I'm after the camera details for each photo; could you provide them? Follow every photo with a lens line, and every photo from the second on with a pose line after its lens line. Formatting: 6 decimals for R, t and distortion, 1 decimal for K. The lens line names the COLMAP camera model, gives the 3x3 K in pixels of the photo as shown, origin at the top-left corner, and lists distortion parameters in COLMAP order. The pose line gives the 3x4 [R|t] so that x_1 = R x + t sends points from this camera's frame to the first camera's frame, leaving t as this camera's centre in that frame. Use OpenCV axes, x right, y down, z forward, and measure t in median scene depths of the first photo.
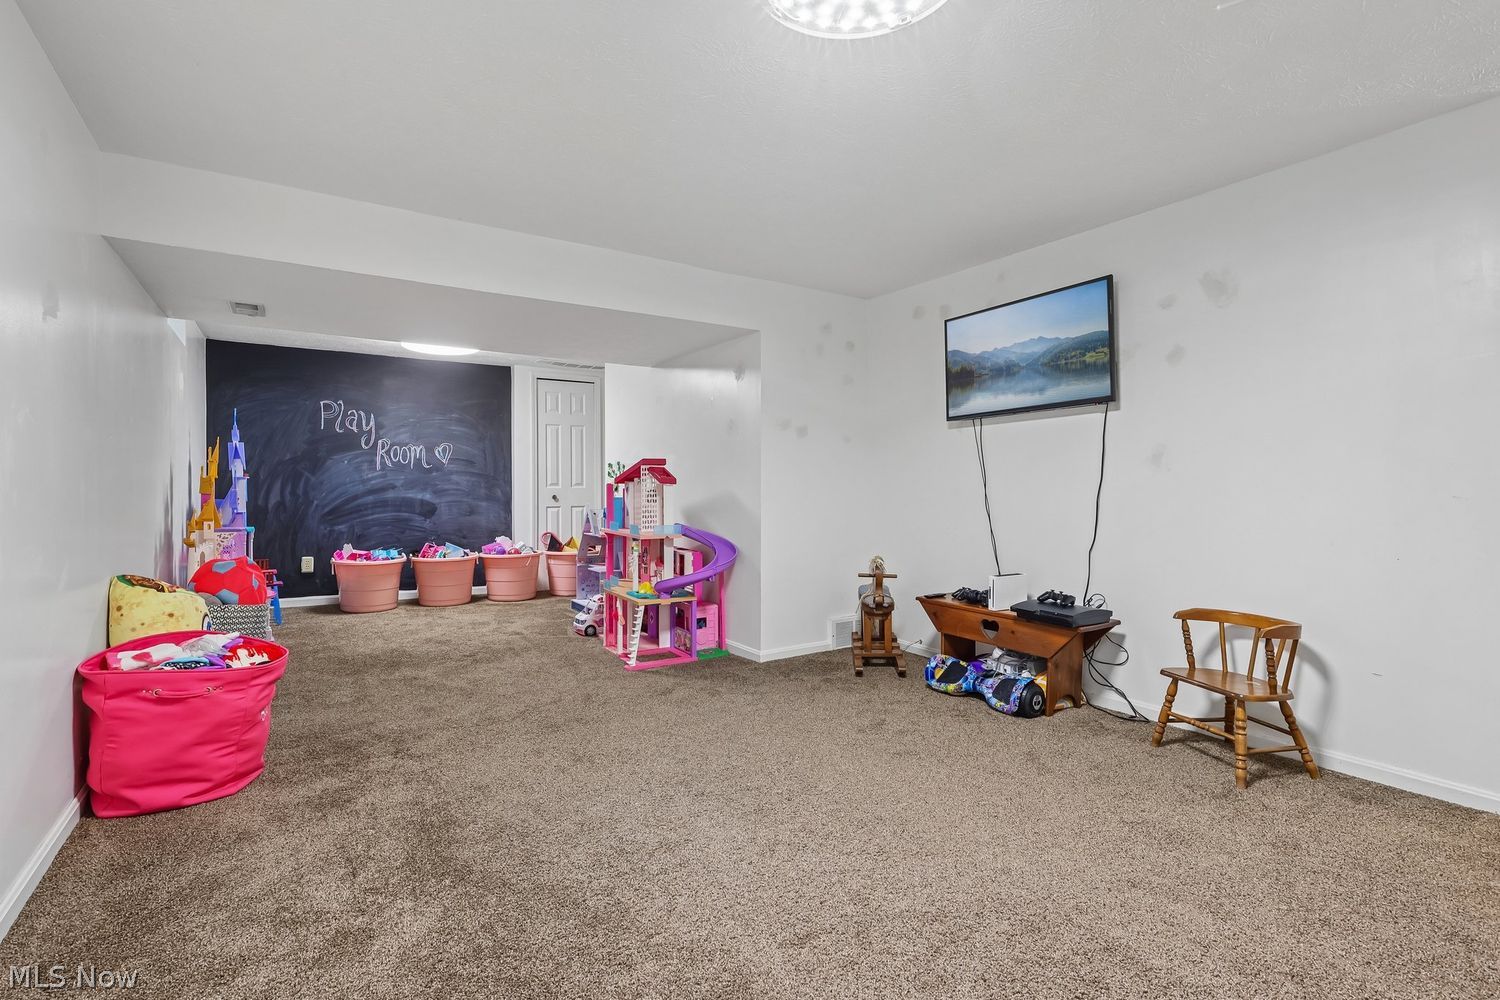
lens RADIAL K [[705.0, 0, 738.0], [0, 705.0, 494.9], [0, 0, 1]] dist [-0.011744, 0.002772]
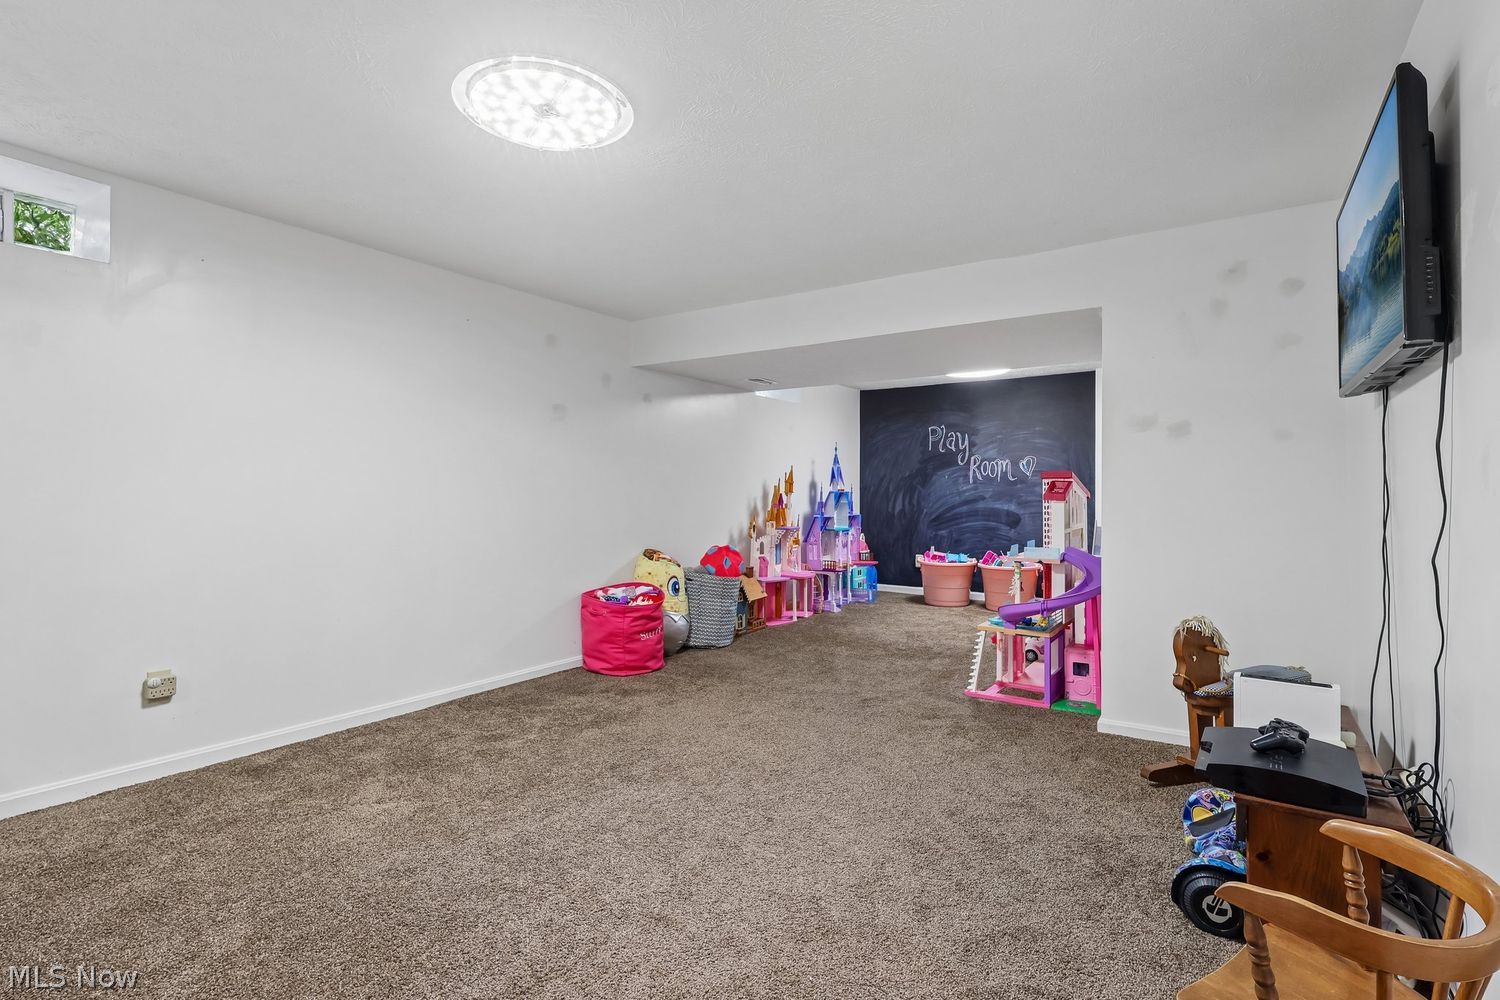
lens RADIAL K [[705.0, 0, 737.3], [0, 705.0, 493.1], [0, 0, 1]] dist [-0.011744, 0.002772]
pose [[0.387950, 0.003143, -0.921675, 0.395432], [-0.011295, 0.999935, -0.001344, -0.014044], [0.921611, 0.010932, 0.387961, 0.218105]]
